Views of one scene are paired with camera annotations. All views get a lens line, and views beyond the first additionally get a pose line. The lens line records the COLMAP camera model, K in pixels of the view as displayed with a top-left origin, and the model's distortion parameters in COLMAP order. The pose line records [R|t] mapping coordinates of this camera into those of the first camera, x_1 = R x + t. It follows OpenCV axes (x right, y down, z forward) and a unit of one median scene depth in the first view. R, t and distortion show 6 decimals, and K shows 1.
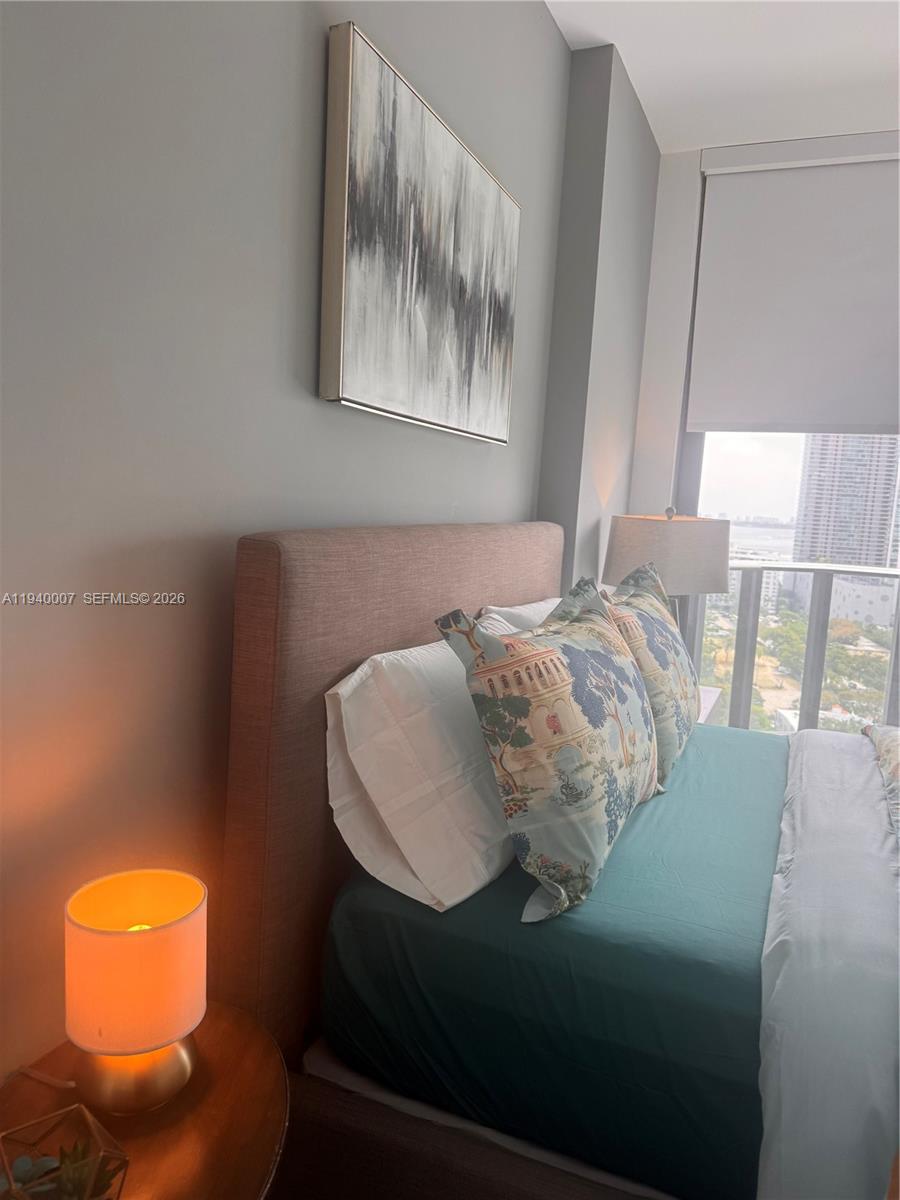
lens RADIAL K [[850.0, 0, 448.0], [0, 850.0, 596.8], [0, 0, 1]] dist [0.051558, -0.003437]
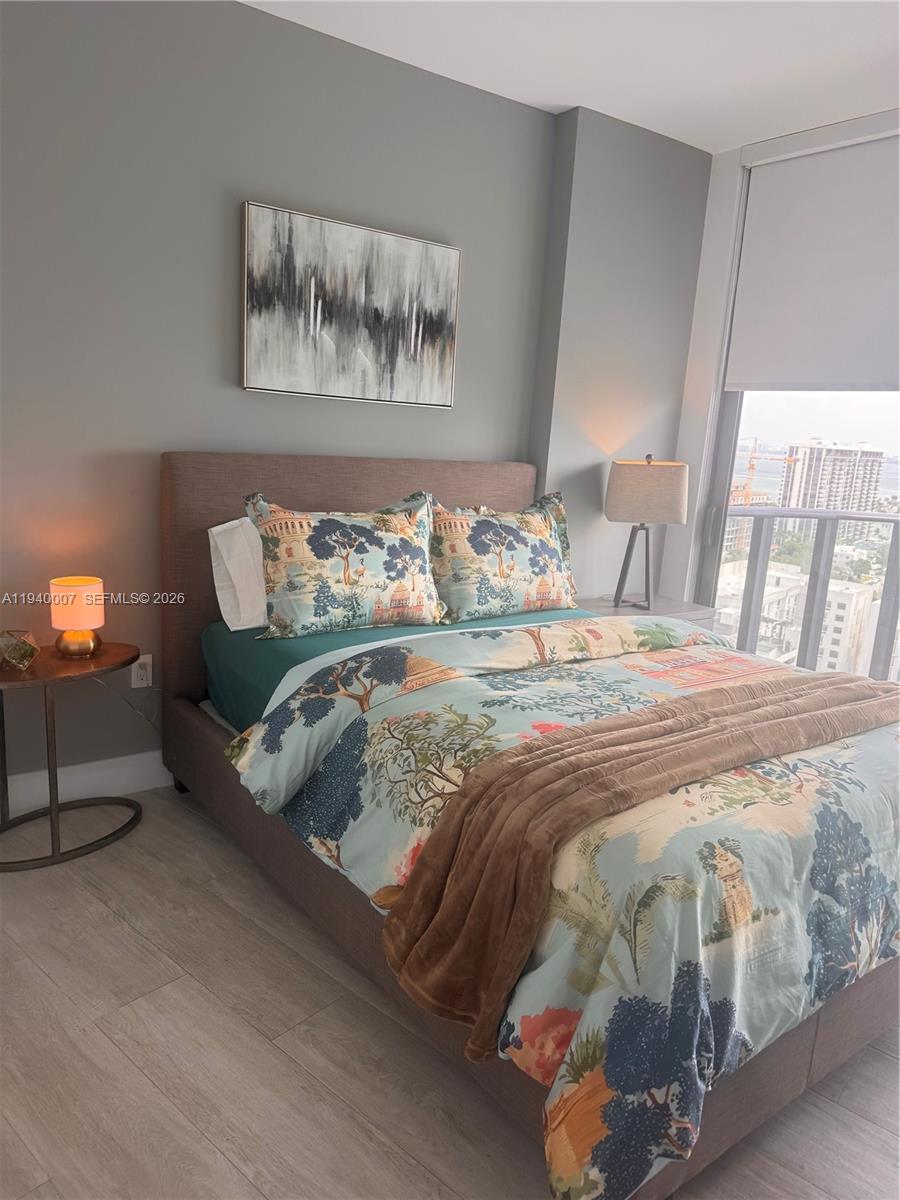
lens RADIAL K [[850.0, 0, 452.4], [0, 850.0, 605.2], [0, 0, 1]] dist [0.051558, -0.003437]
pose [[0.863314, 0.100980, -0.494461, 1.203127], [-0.072013, 0.994400, 0.077345, 0.074423], [0.499503, -0.031166, 0.865752, -0.458147]]
